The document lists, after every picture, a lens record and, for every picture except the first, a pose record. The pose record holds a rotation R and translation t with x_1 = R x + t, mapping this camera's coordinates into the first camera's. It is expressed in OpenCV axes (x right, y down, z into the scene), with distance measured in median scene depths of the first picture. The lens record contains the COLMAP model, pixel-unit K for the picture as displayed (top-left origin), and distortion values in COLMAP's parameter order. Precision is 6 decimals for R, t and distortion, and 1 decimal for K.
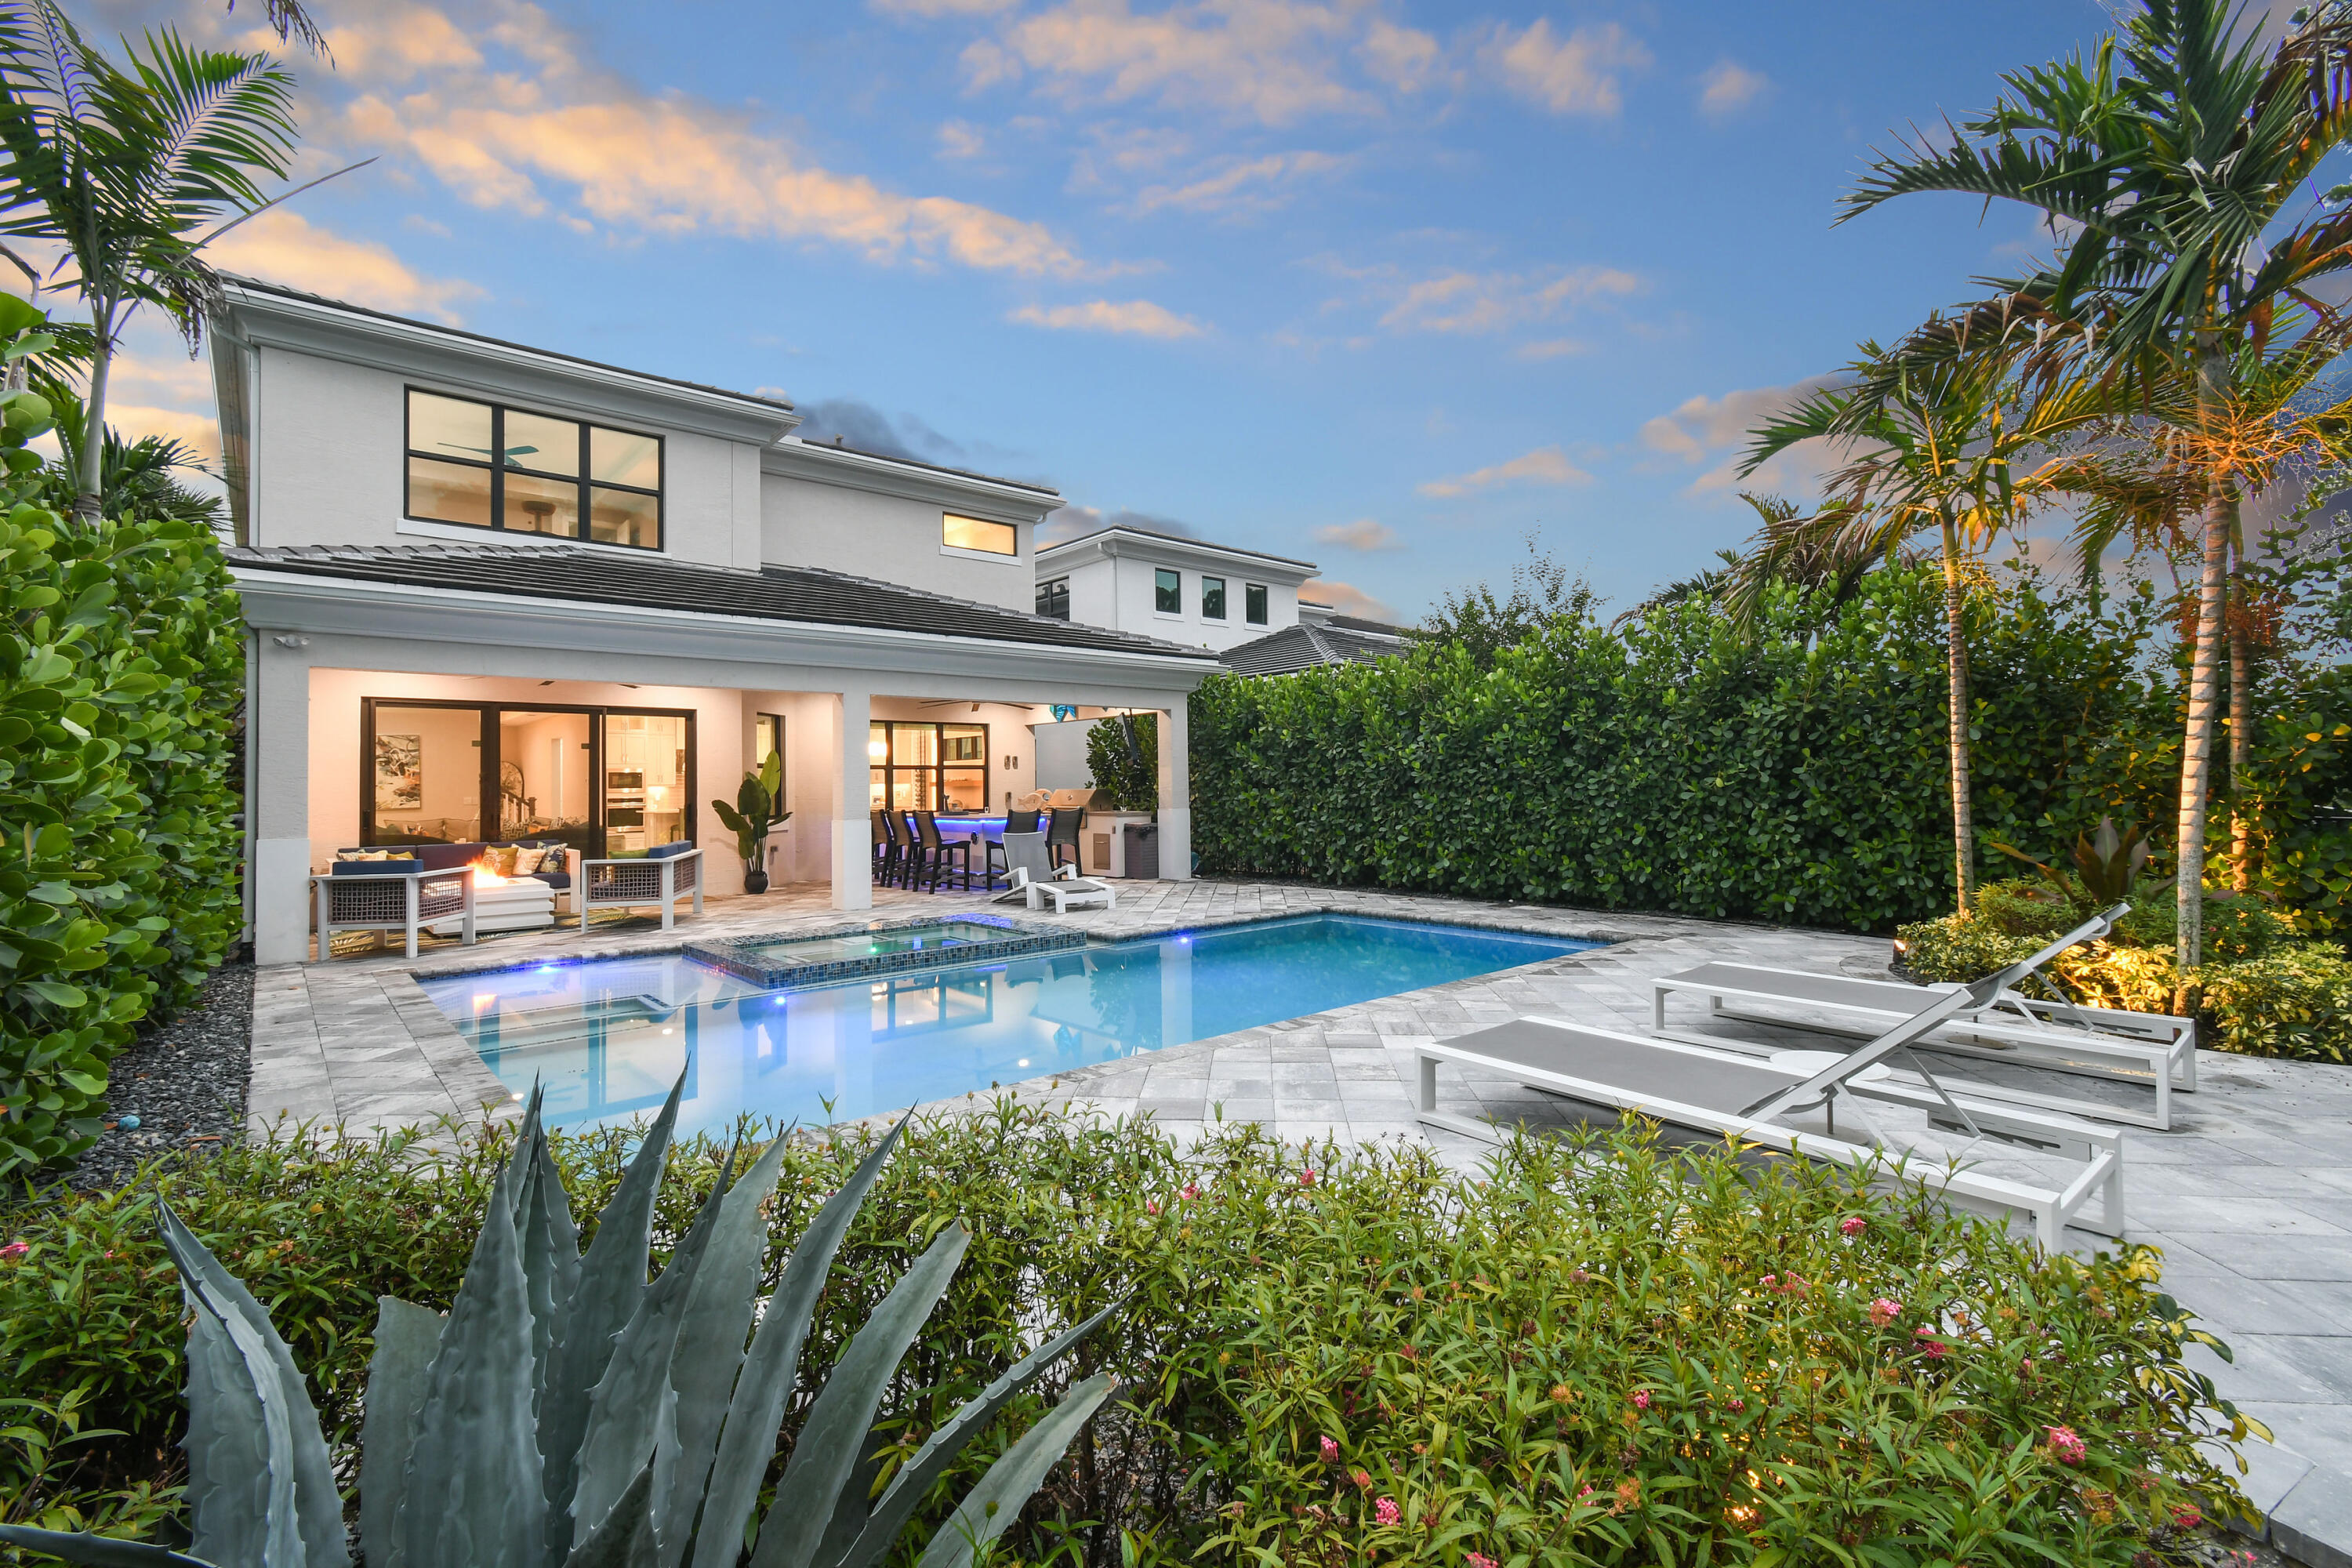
lens RADIAL K [[1043.3, 0, 1179.3], [0, 1043.3, 763.5], [0, 0, 1]] dist [0.002860, 0.000066]
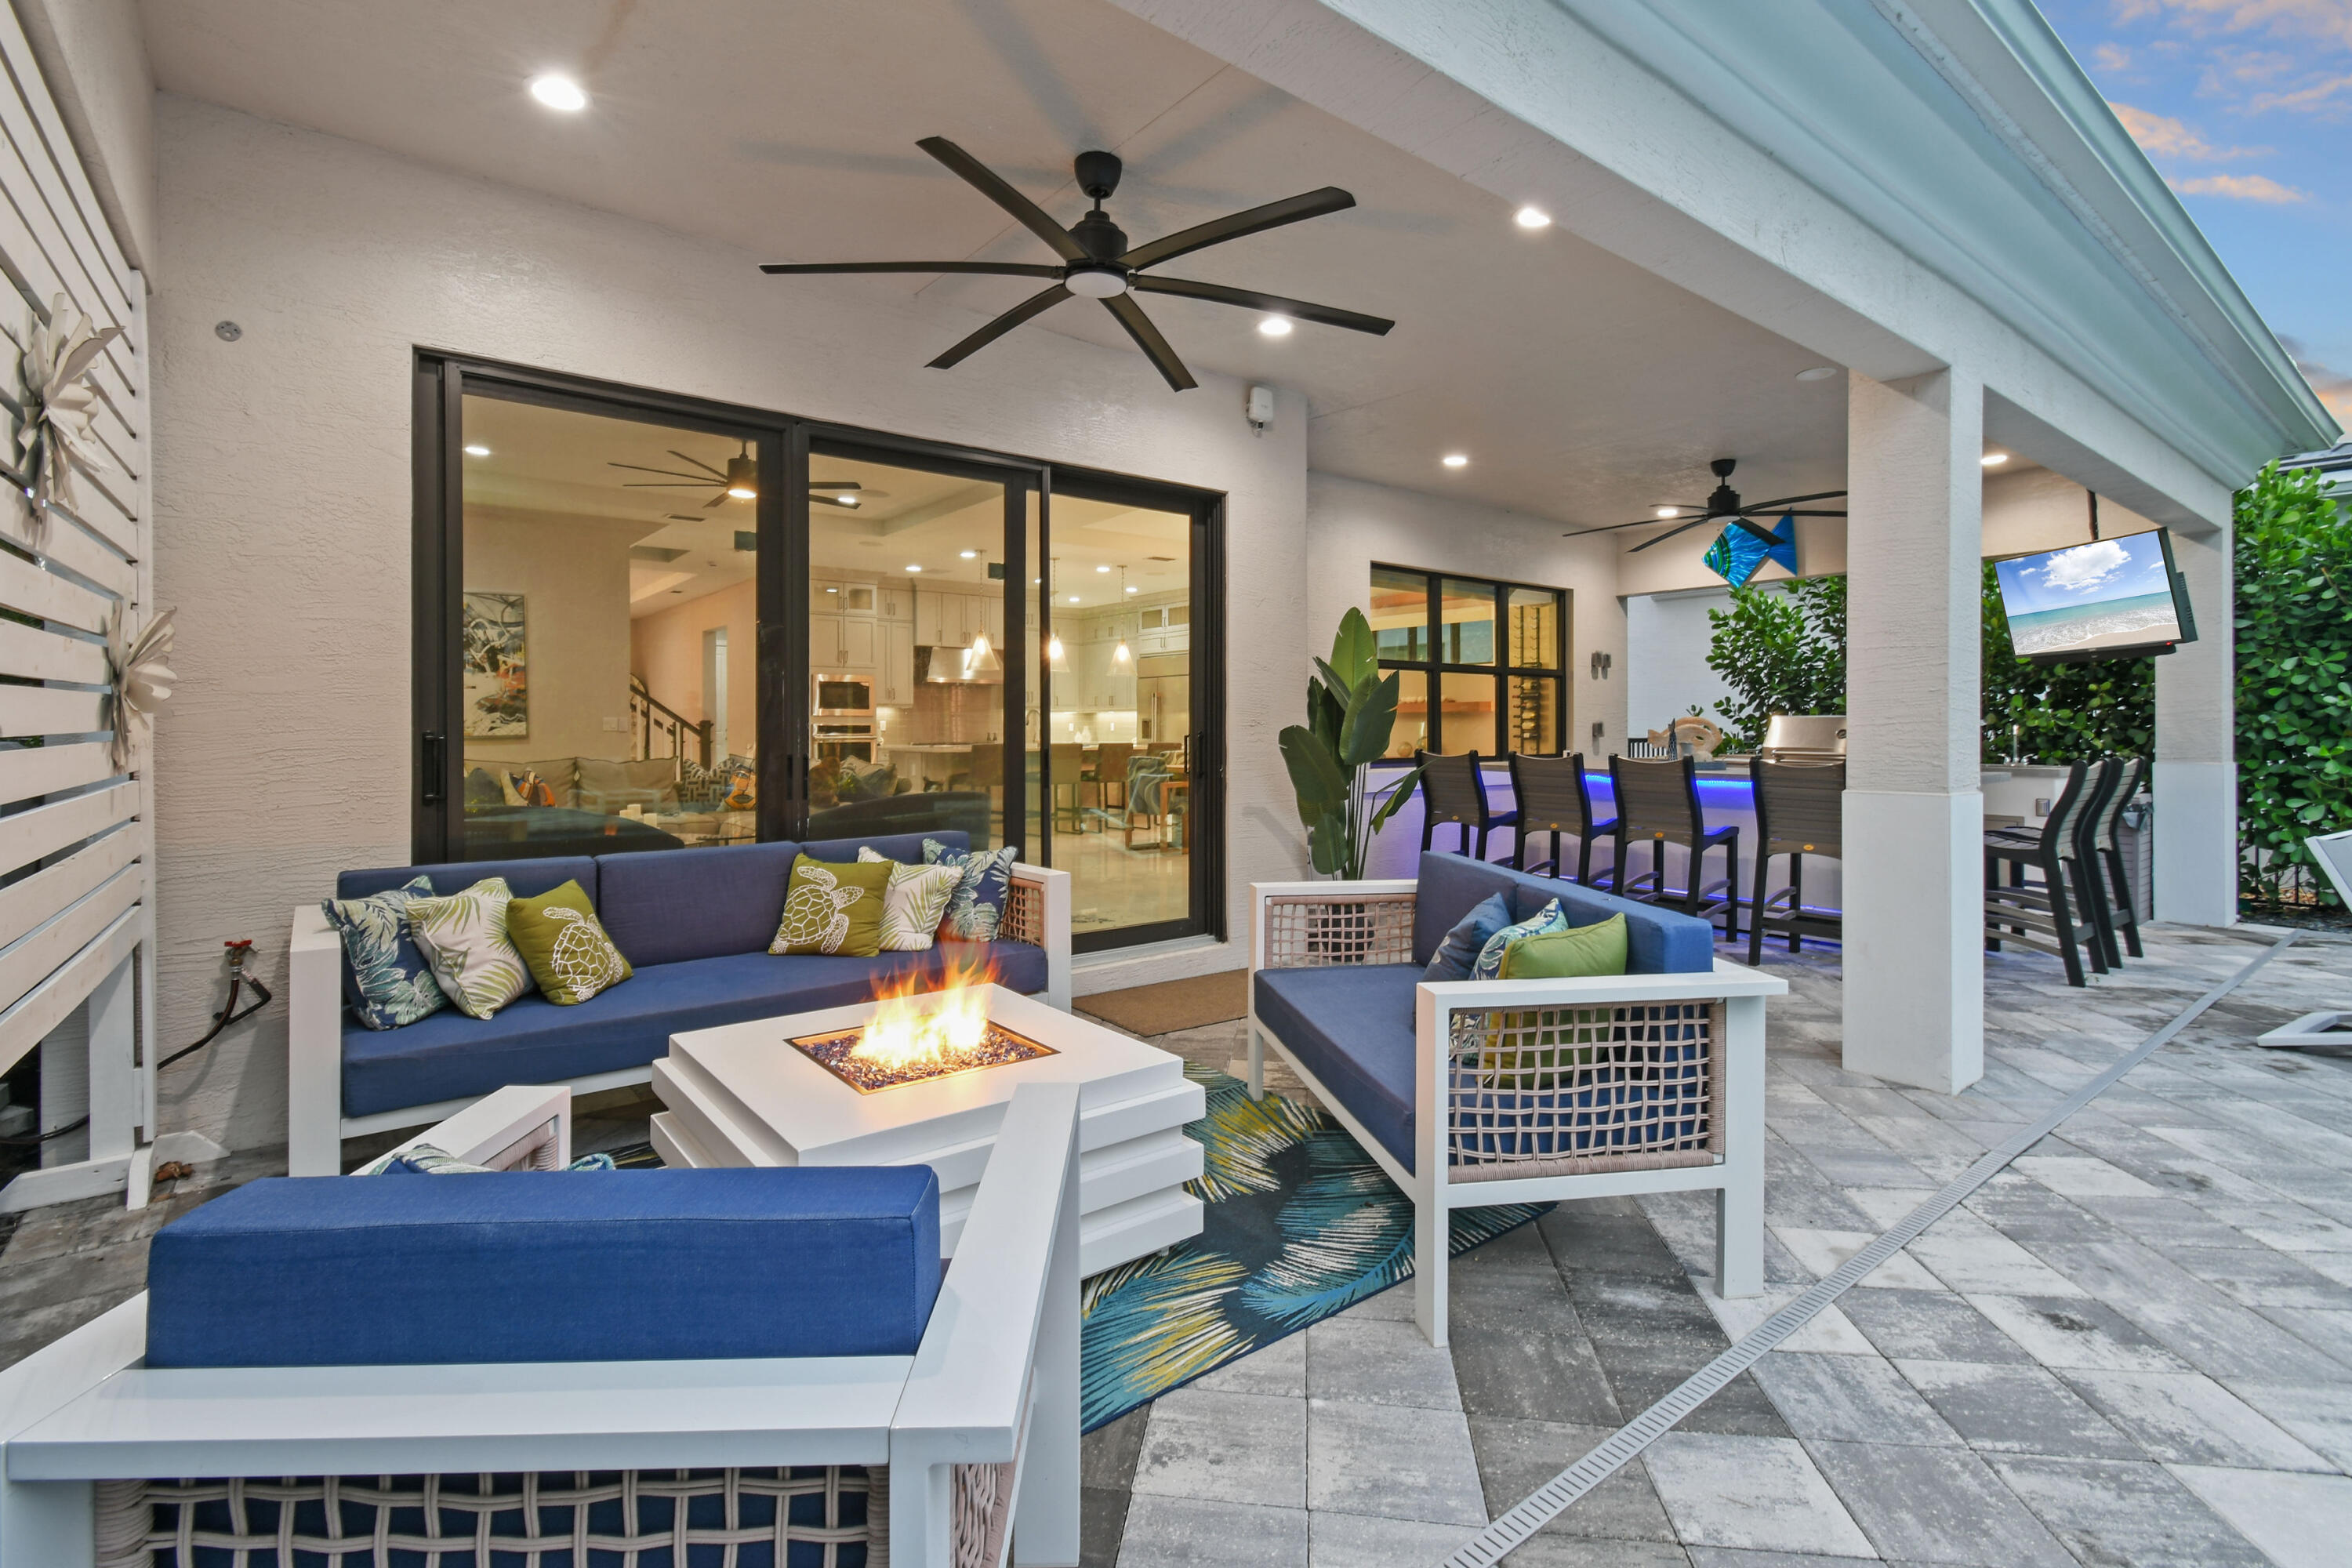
lens RADIAL K [[1084.1, 0, 1151.0], [0, 1084.1, 732.9], [0, 0, 1]] dist [0.001304, -0.001064]
pose [[0.997433, 0.014101, -0.070211, -0.491119], [-0.012230, 0.999561, 0.027002, 0.029470], [0.070560, -0.026074, 0.997167, 0.628254]]
